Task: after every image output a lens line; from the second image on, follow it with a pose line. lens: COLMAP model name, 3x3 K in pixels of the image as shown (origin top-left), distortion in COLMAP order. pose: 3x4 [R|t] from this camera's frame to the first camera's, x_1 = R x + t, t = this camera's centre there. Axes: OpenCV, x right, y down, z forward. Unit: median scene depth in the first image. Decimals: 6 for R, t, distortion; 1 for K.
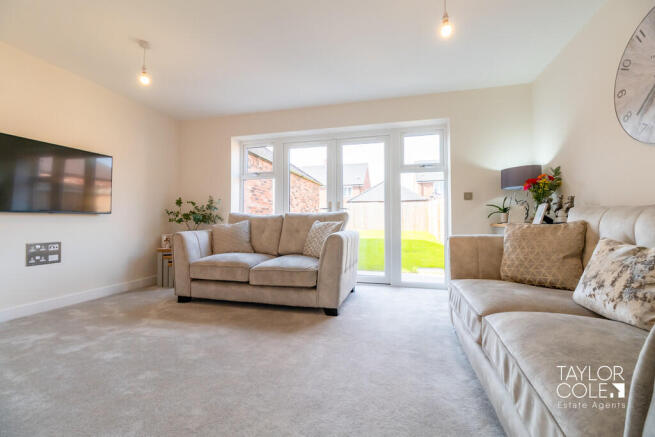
lens RADIAL K [[288.6, 0, 325.3], [0, 288.6, 218.4], [0, 0, 1]] dist [-0.003352, 0.000260]
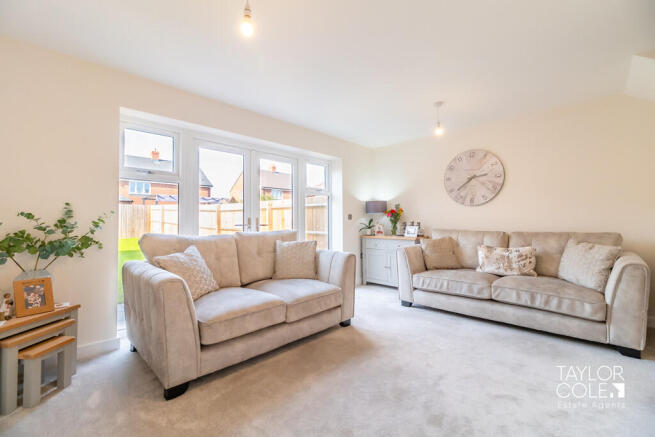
lens RADIAL K [[288.6, 0, 324.4], [0, 288.6, 218.6], [0, 0, 1]] dist [-0.003352, 0.000260]
pose [[0.487223, 0.008058, 0.873241, -0.842554], [-0.004642, 0.999967, -0.006638, -0.063113], [-0.873265, -0.000820, 0.487244, 0.443114]]
